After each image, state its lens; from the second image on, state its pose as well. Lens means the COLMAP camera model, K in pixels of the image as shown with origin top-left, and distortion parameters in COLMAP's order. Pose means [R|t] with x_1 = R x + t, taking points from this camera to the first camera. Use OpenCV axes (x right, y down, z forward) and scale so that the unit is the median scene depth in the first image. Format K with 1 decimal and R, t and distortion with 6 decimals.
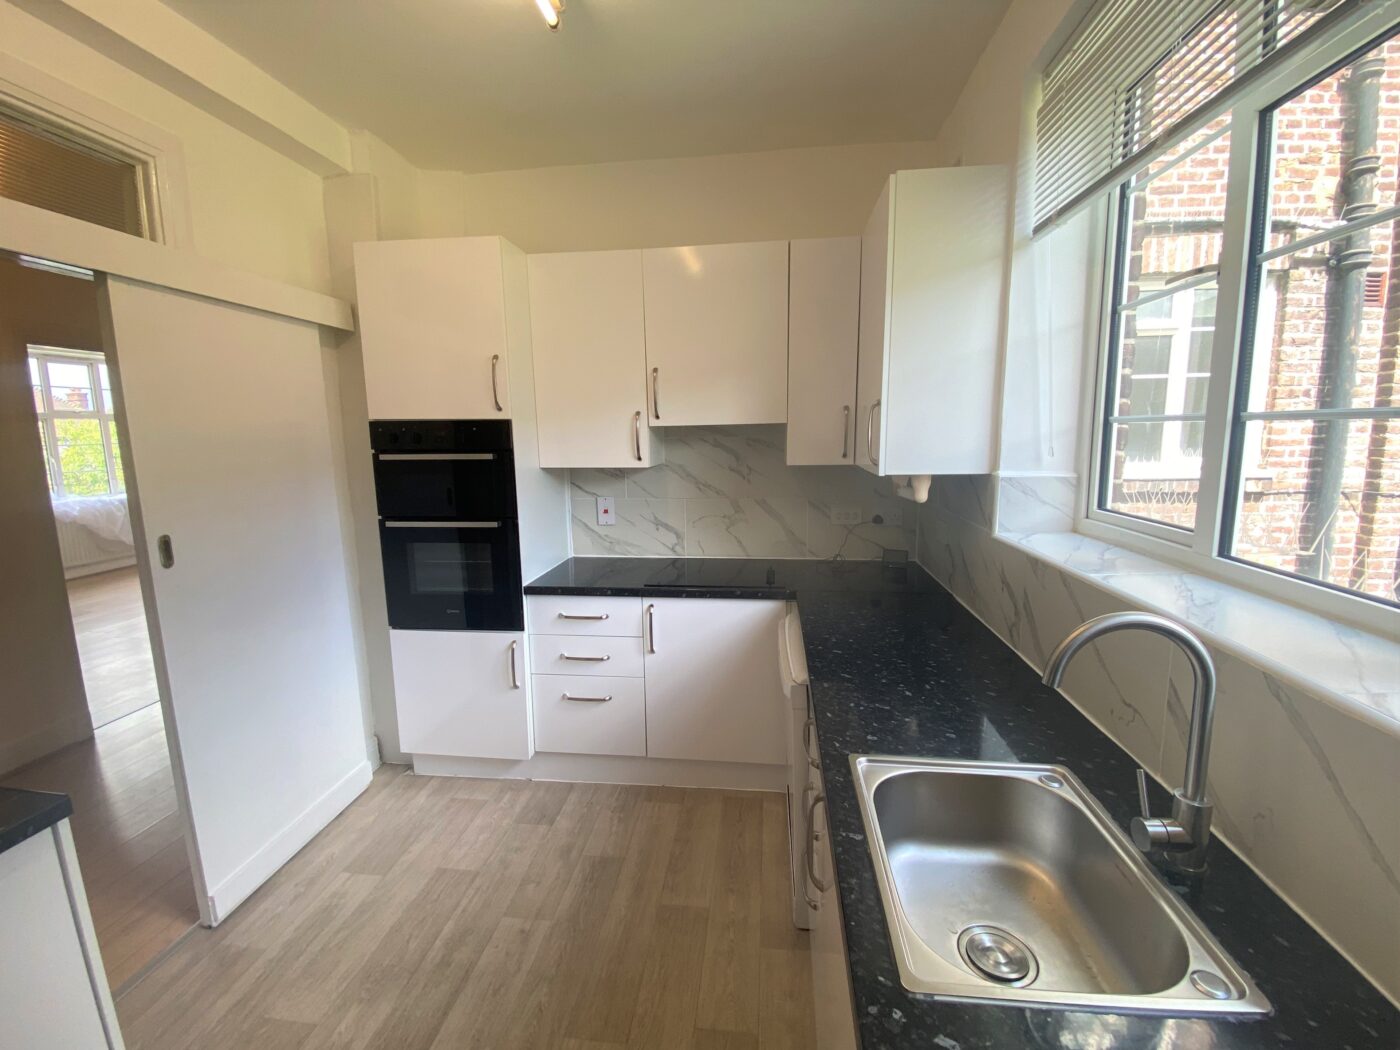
lens RADIAL K [[573.9, 0, 696.6], [0, 573.9, 516.2], [0, 0, 1]] dist [-0.003458, -0.000646]
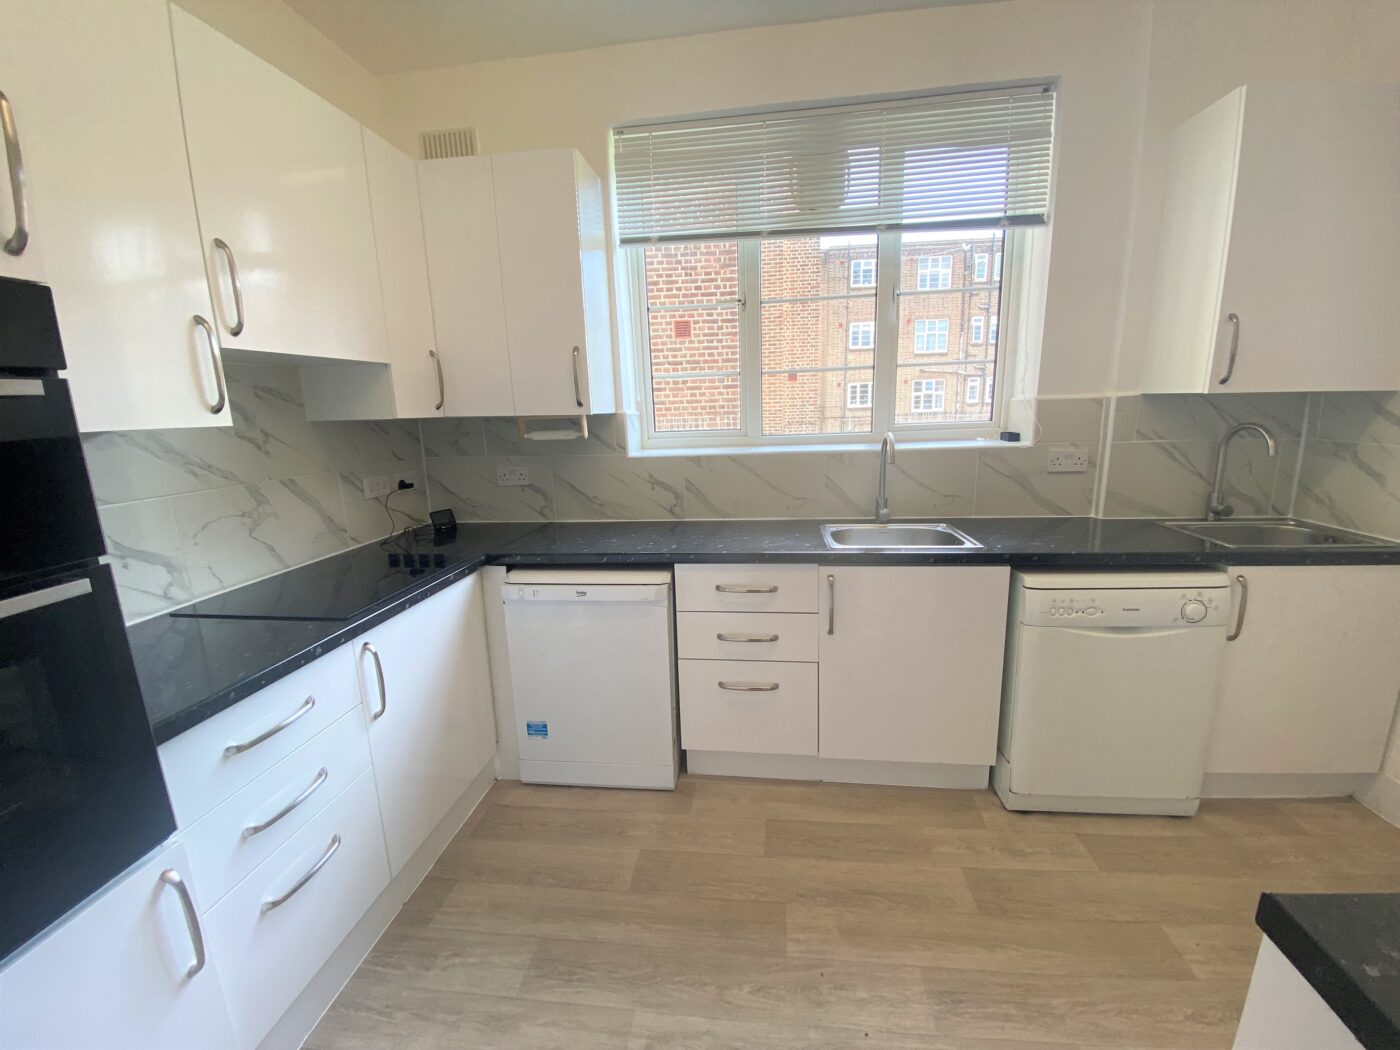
lens RADIAL K [[573.9, 0, 695.3], [0, 573.9, 525.5], [0, 0, 1]] dist [-0.003458, -0.000646]
pose [[0.007770, -0.179080, 0.983804, -0.630729], [0.168480, 0.970003, 0.175238, -0.015302], [-0.985674, 0.164390, 0.037708, 0.571454]]
